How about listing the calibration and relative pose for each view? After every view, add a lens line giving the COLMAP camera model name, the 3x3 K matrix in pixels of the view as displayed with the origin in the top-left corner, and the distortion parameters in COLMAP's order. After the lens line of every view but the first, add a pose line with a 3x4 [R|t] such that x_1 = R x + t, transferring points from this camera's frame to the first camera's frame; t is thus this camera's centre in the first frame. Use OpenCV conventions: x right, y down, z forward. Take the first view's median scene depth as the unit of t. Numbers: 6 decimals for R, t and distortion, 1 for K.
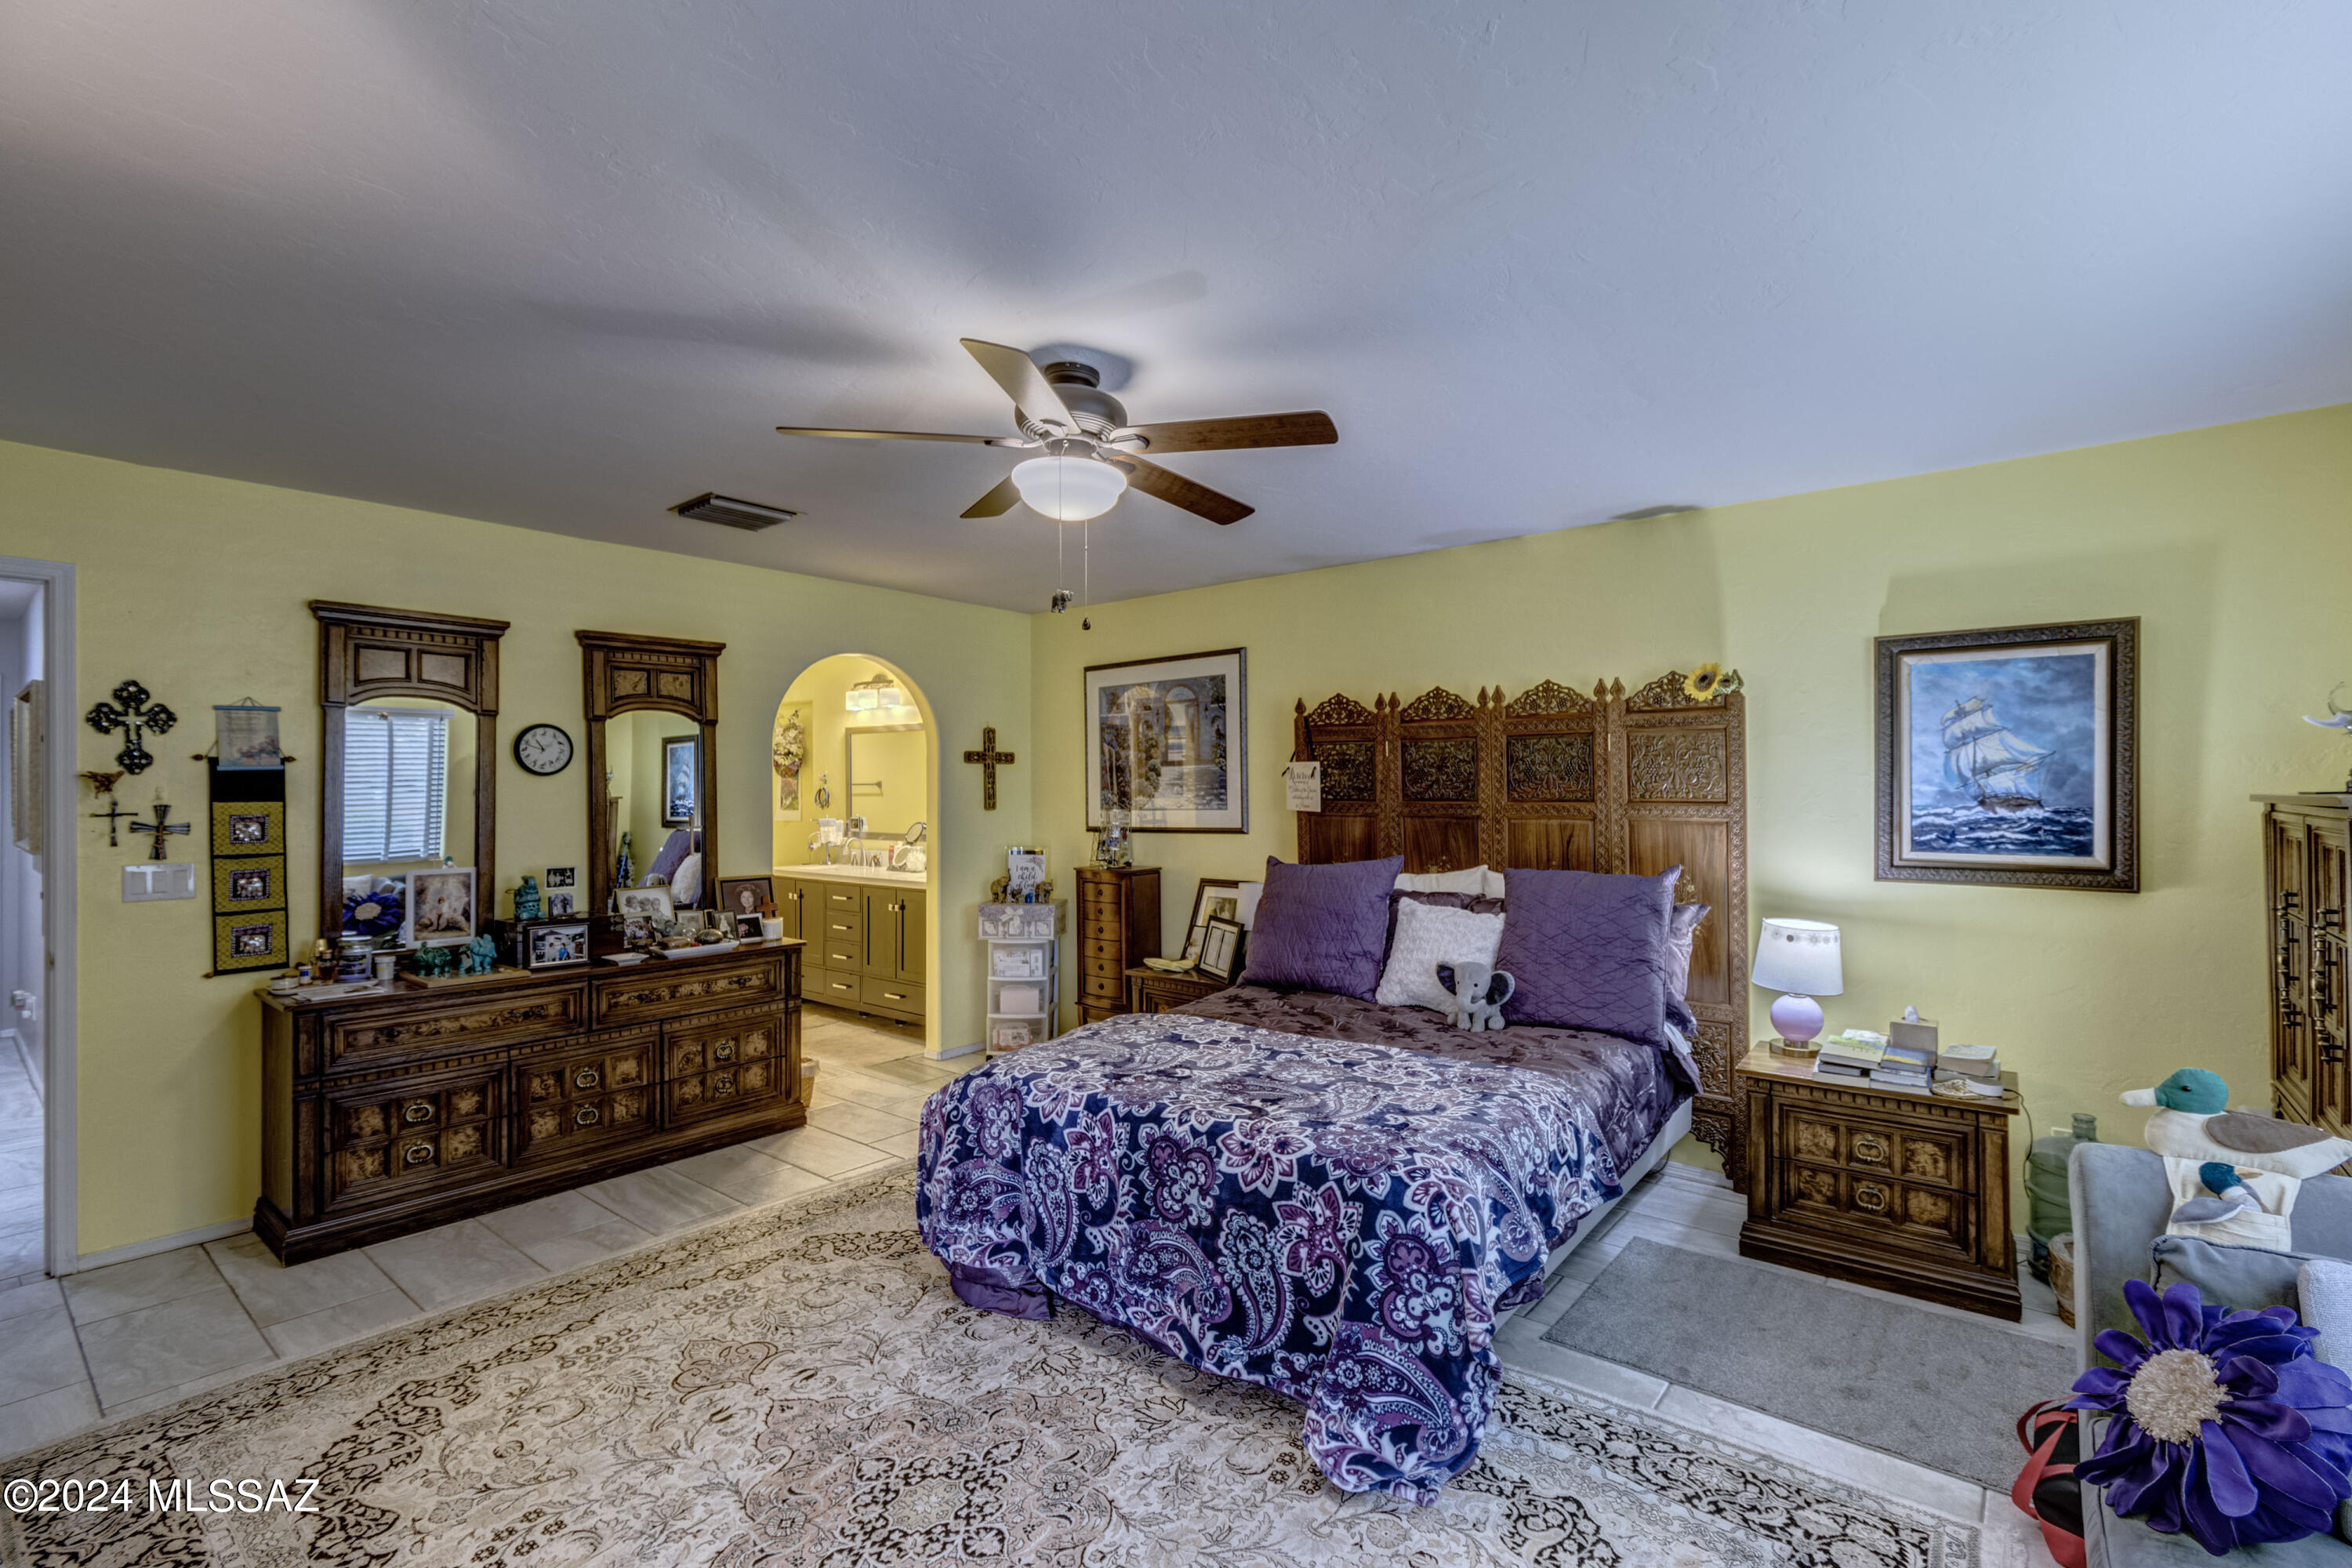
lens RADIAL K [[1042.6, 0, 1215.0], [0, 1042.6, 782.6], [0, 0, 1]] dist [0.003107, -0.001536]
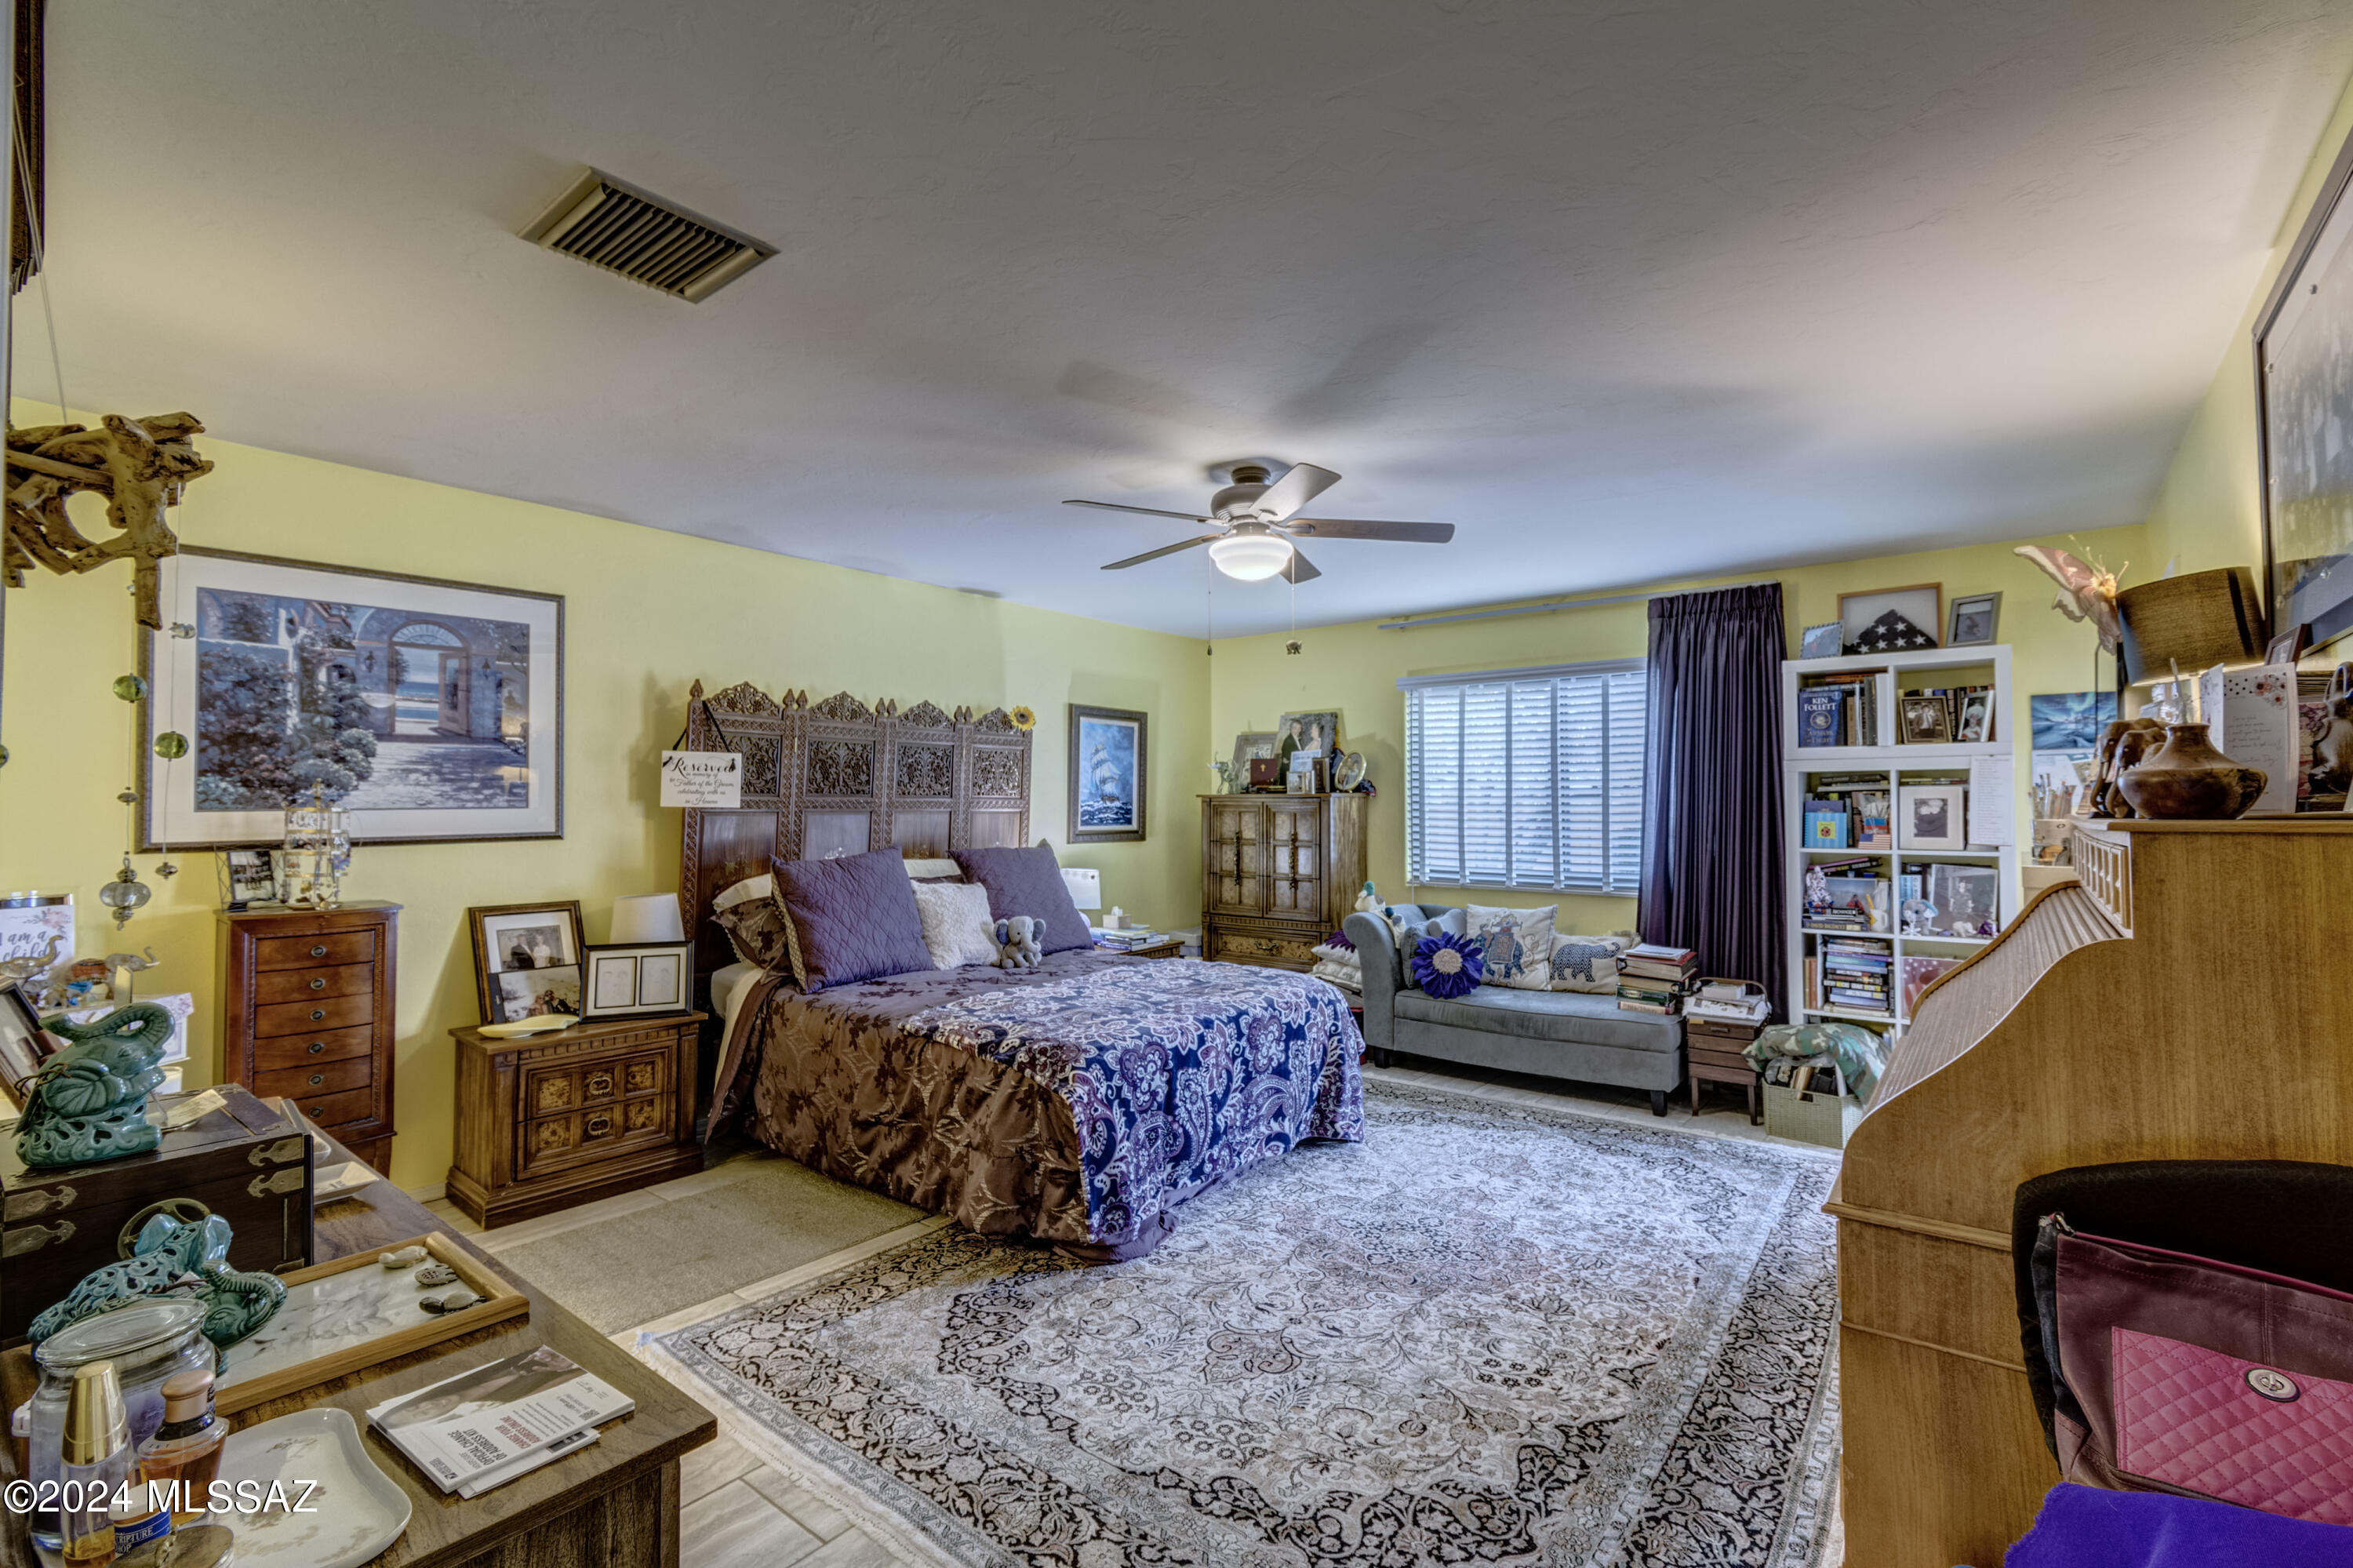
lens RADIAL K [[1043.1, 0, 1212.0], [0, 1043.1, 783.8], [0, 0, 1]] dist [0.003107, -0.001536]
pose [[-0.014898, 0.025685, 0.999559, -1.145904], [-0.004578, 0.999658, -0.025756, 0.039378], [-0.999879, -0.004959, -0.014776, 0.826865]]
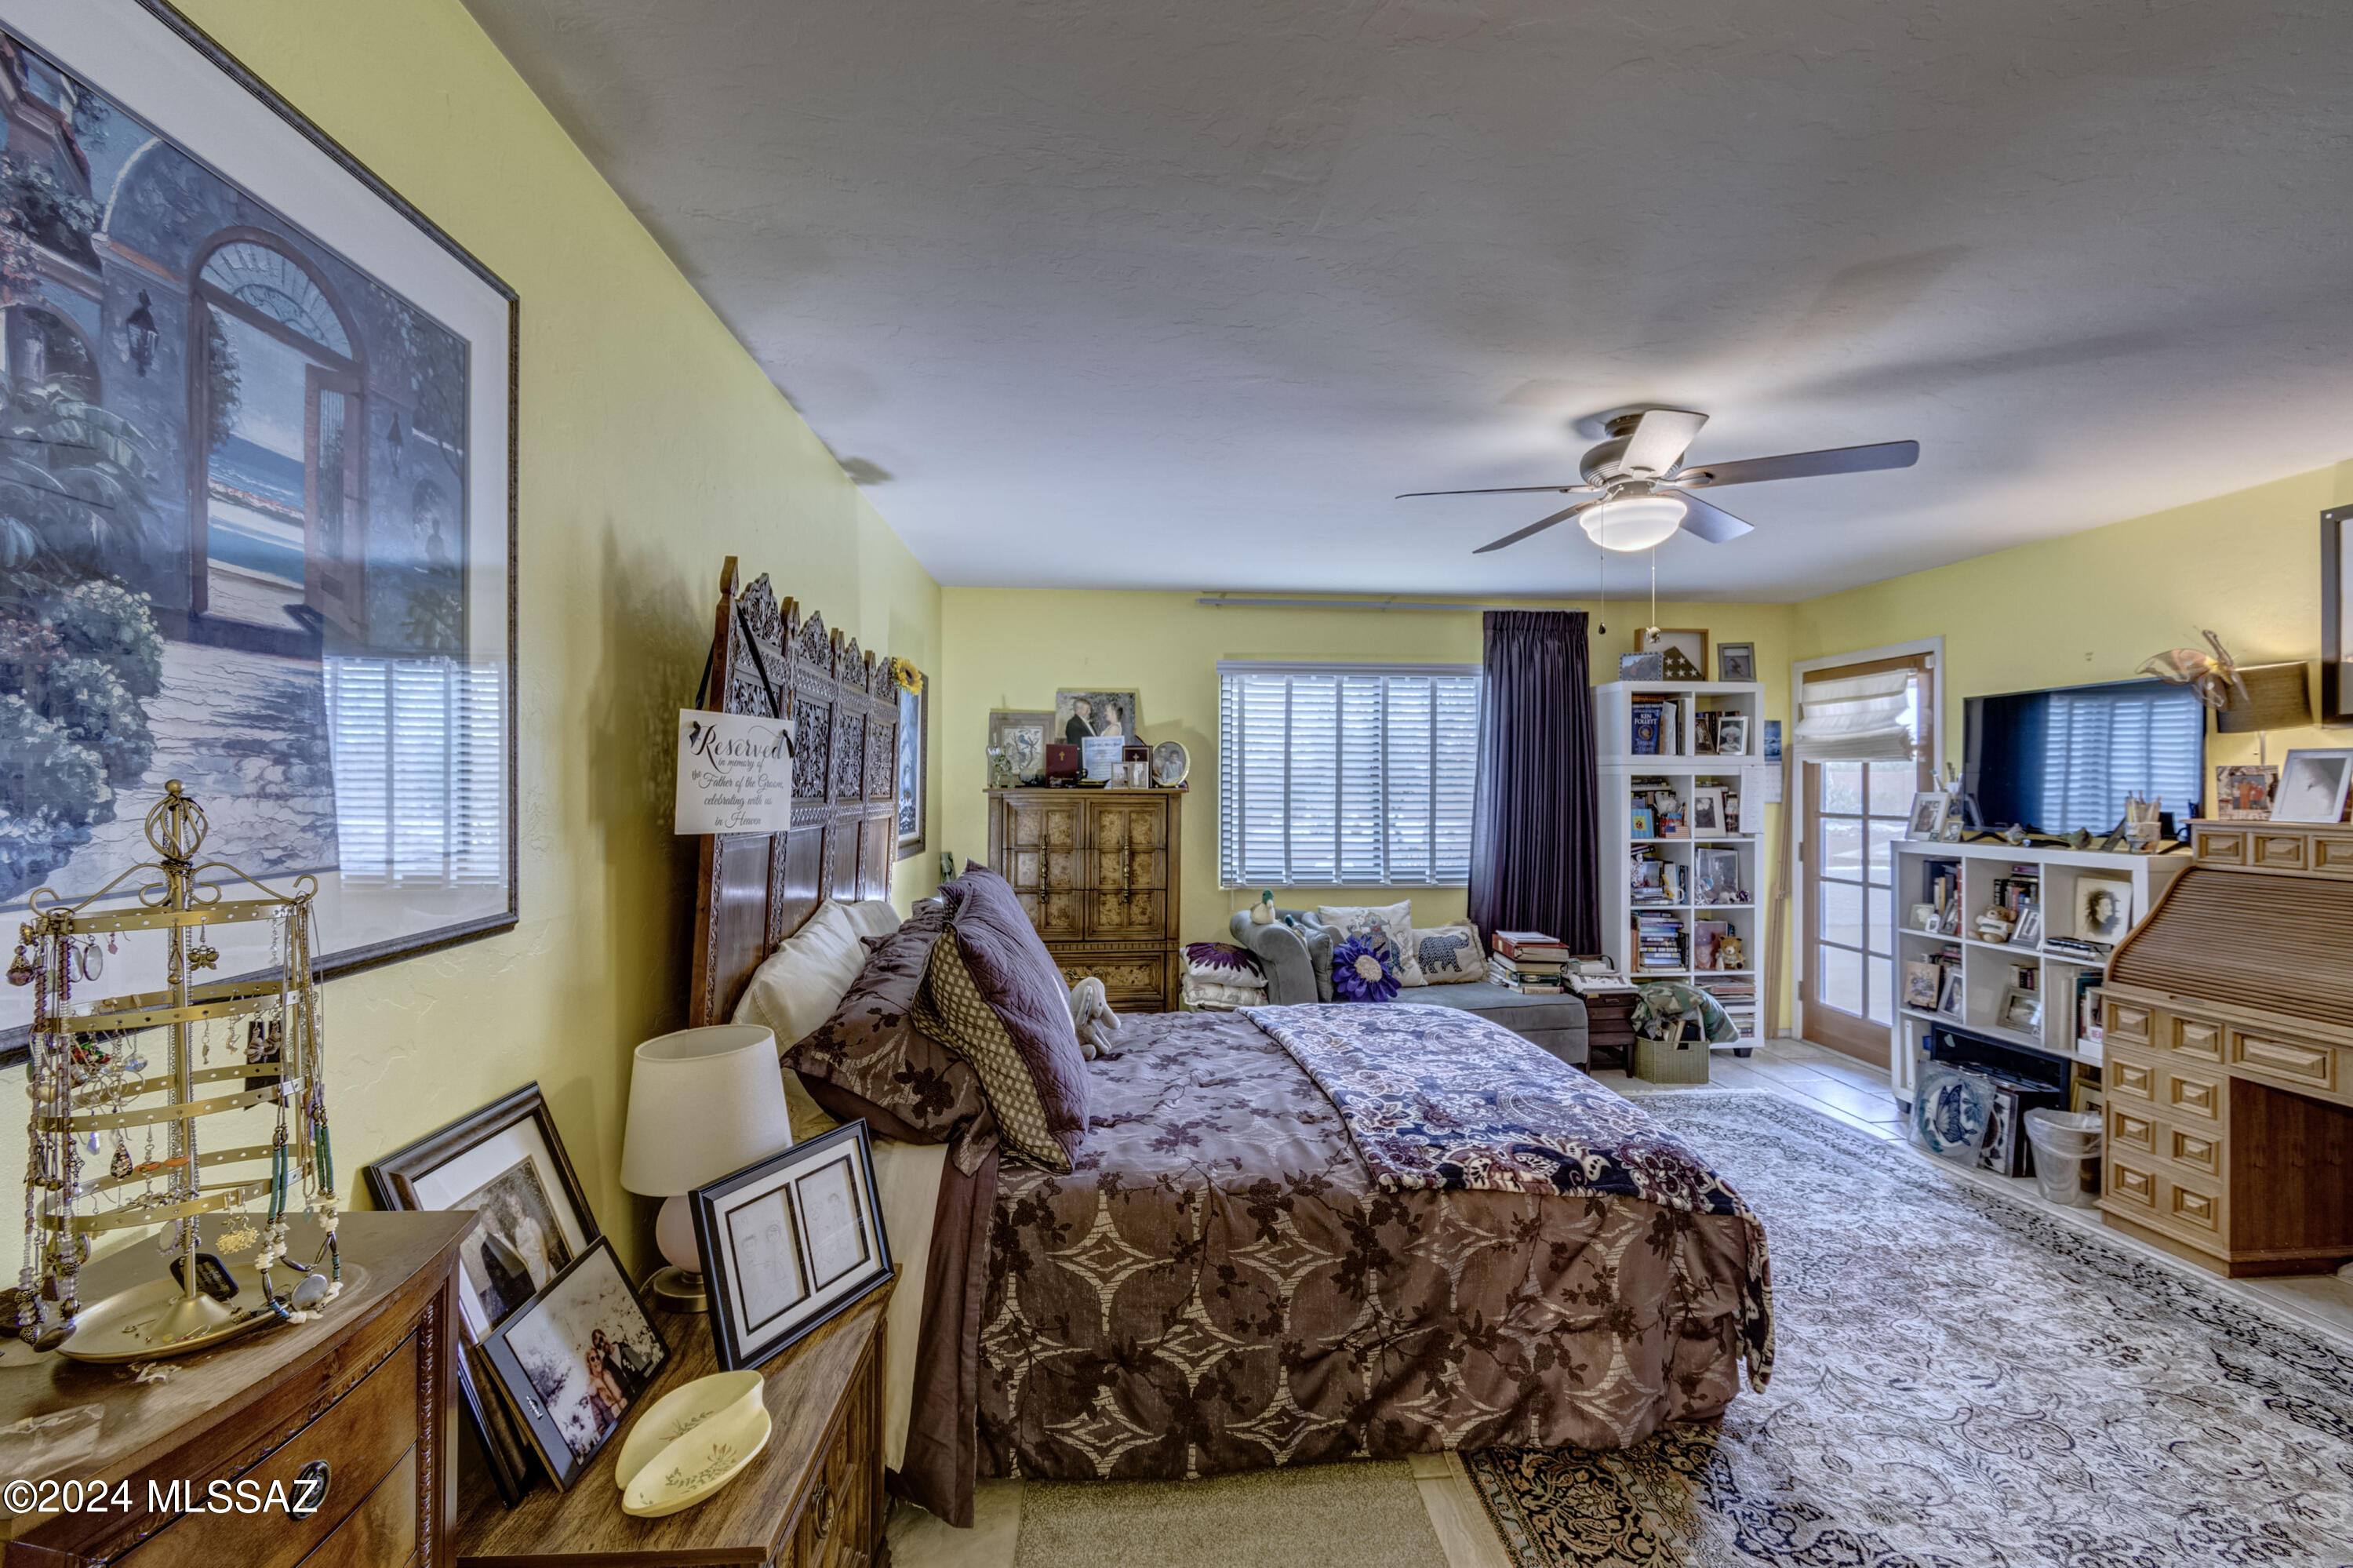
lens RADIAL K [[1043.1, 0, 1209.7], [0, 1043.1, 788.0], [0, 0, 1]] dist [0.003107, -0.001536]
pose [[-0.702333, 0.001600, 0.711847, -0.485865], [-0.002689, 0.999984, -0.004902, 0.014908], [-0.711844, -0.005357, -0.702317, 1.647491]]
